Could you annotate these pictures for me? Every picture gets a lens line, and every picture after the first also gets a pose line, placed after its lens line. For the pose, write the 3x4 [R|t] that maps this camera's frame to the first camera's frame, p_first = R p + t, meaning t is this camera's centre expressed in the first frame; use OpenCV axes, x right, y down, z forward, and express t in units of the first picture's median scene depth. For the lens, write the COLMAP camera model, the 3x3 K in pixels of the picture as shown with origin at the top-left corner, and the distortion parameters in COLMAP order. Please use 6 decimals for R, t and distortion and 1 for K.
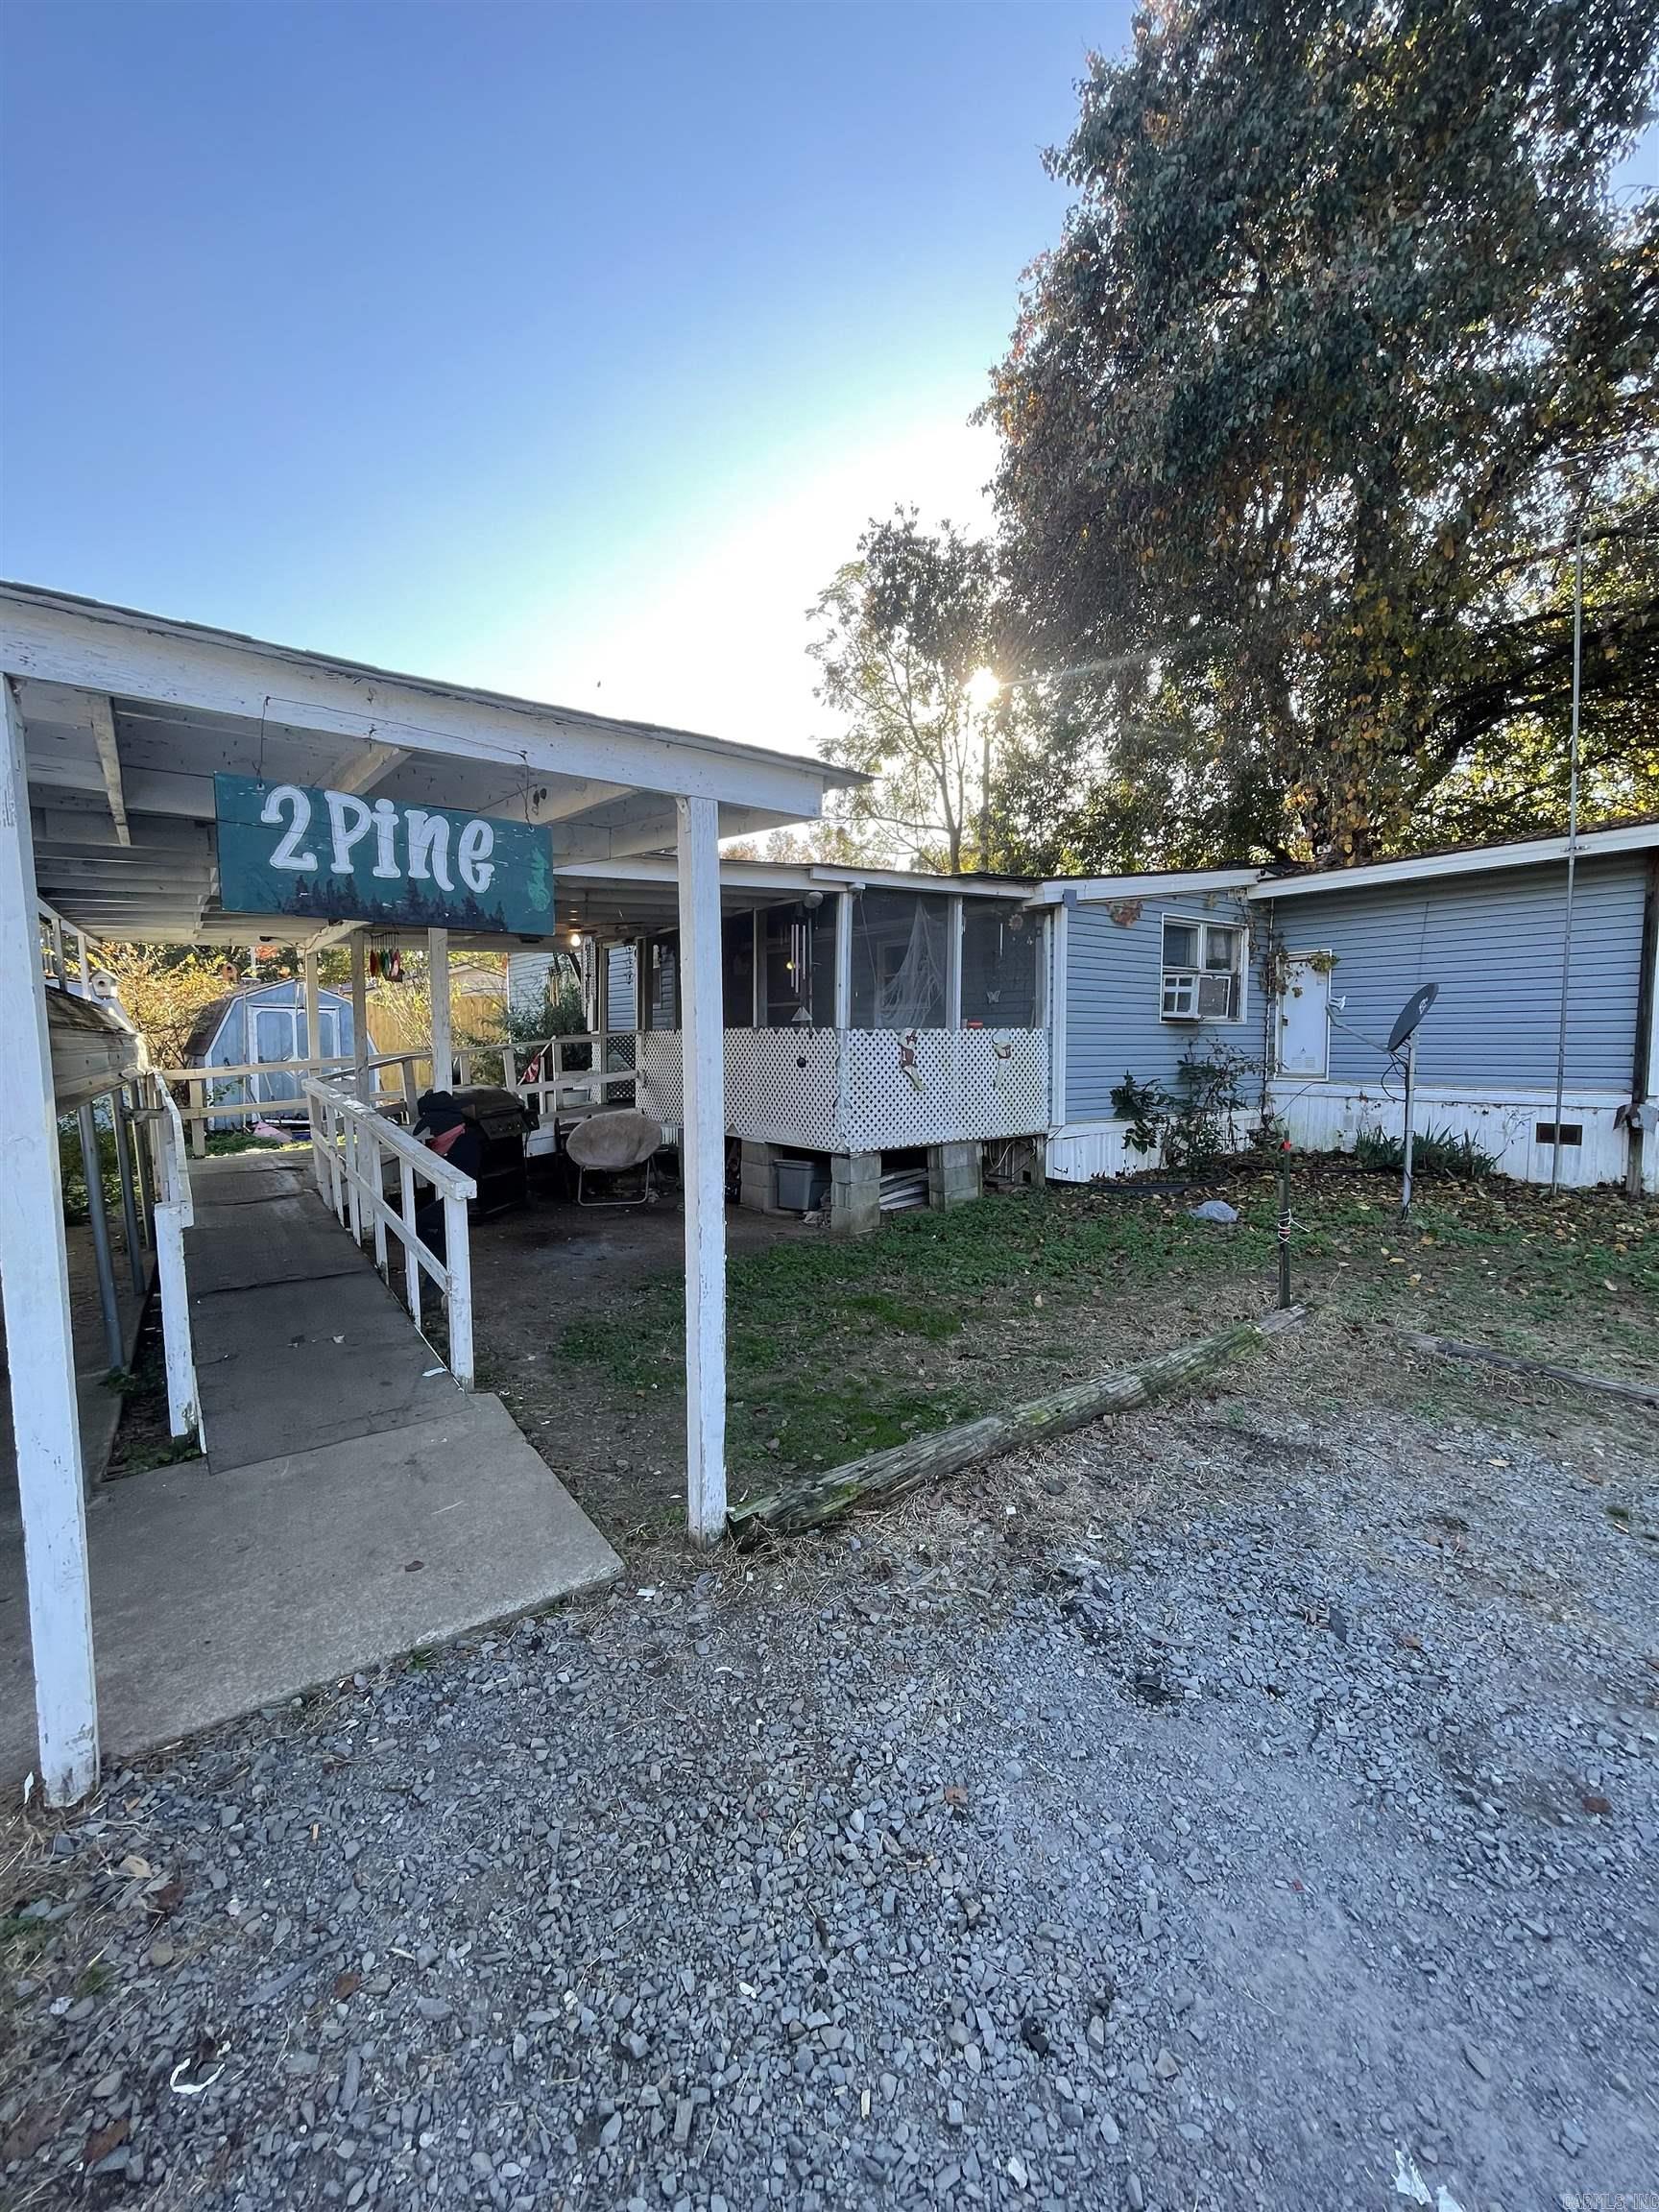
lens RADIAL K [[883.4, 0, 825.4], [0, 883.4, 1113.7], [0, 0, 1]] dist [0.000399, 0.000064]
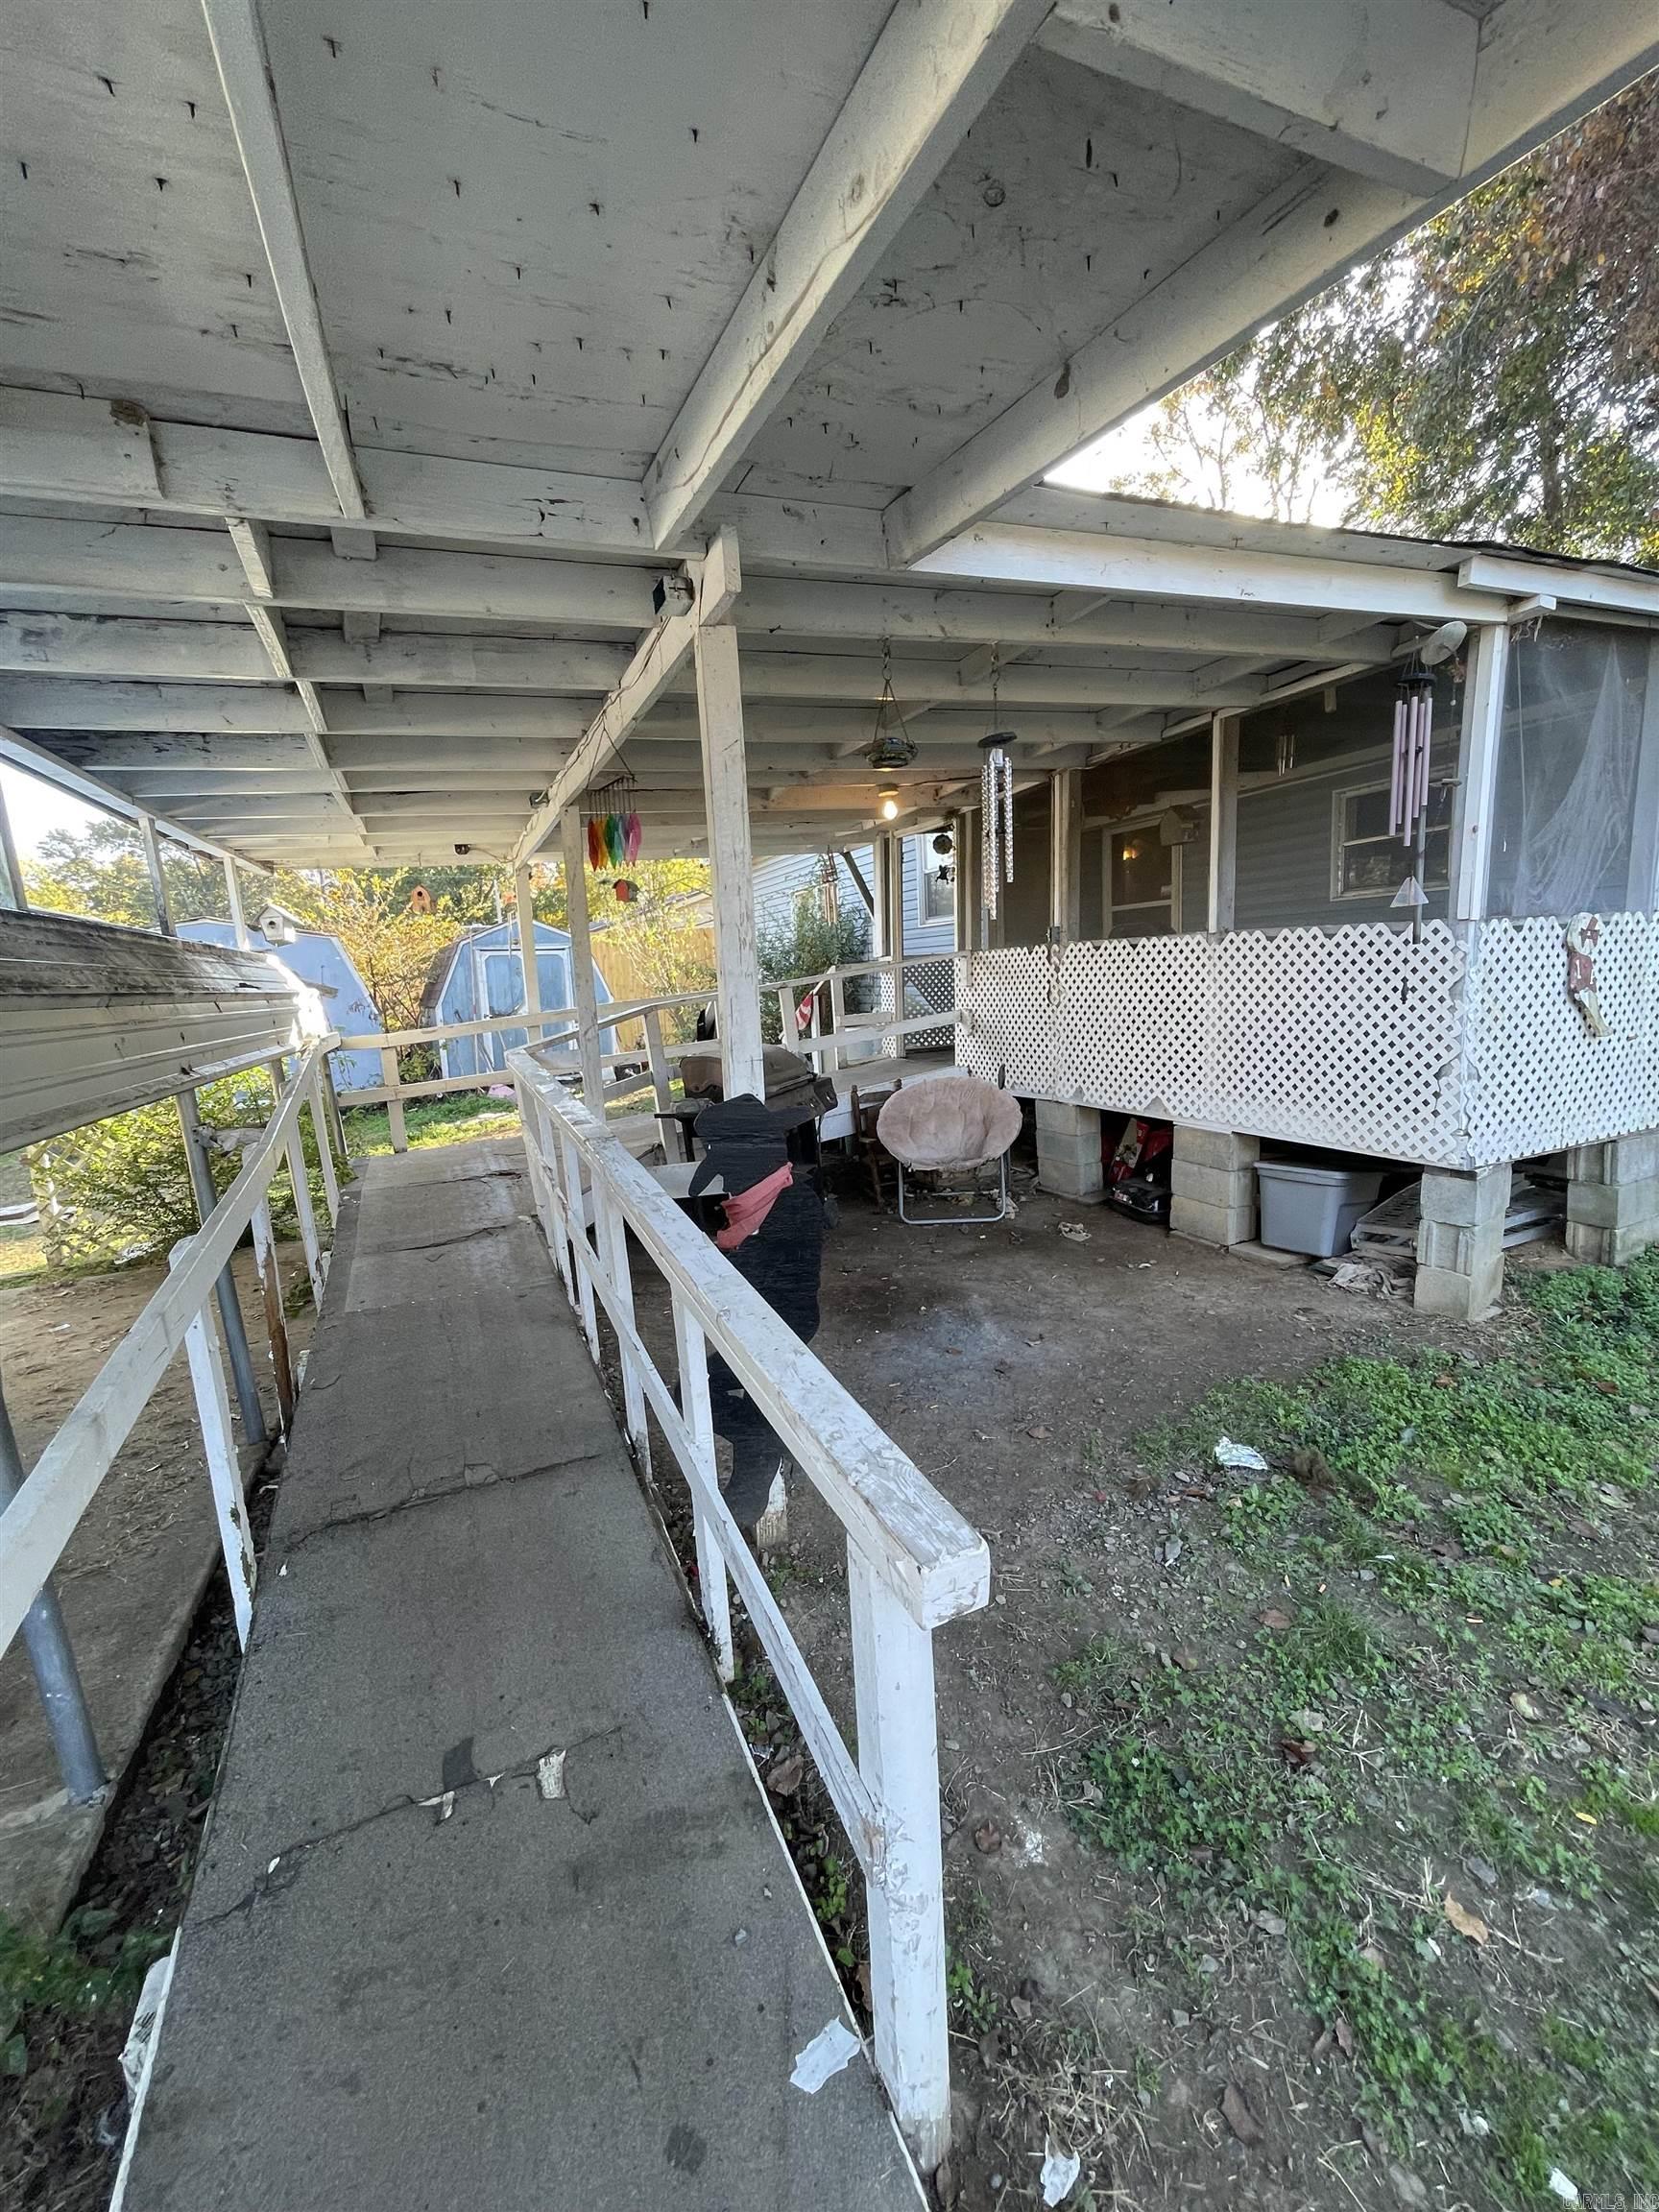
lens RADIAL K [[883.4, 0, 833.1], [0, 883.4, 1115.2], [0, 0, 1]] dist [0.000399, 0.000064]
pose [[0.973692, -0.010411, -0.227629, -0.182359], [0.029438, 0.996332, 0.080354, -0.031590], [0.225957, -0.084941, 0.970427, 0.363639]]
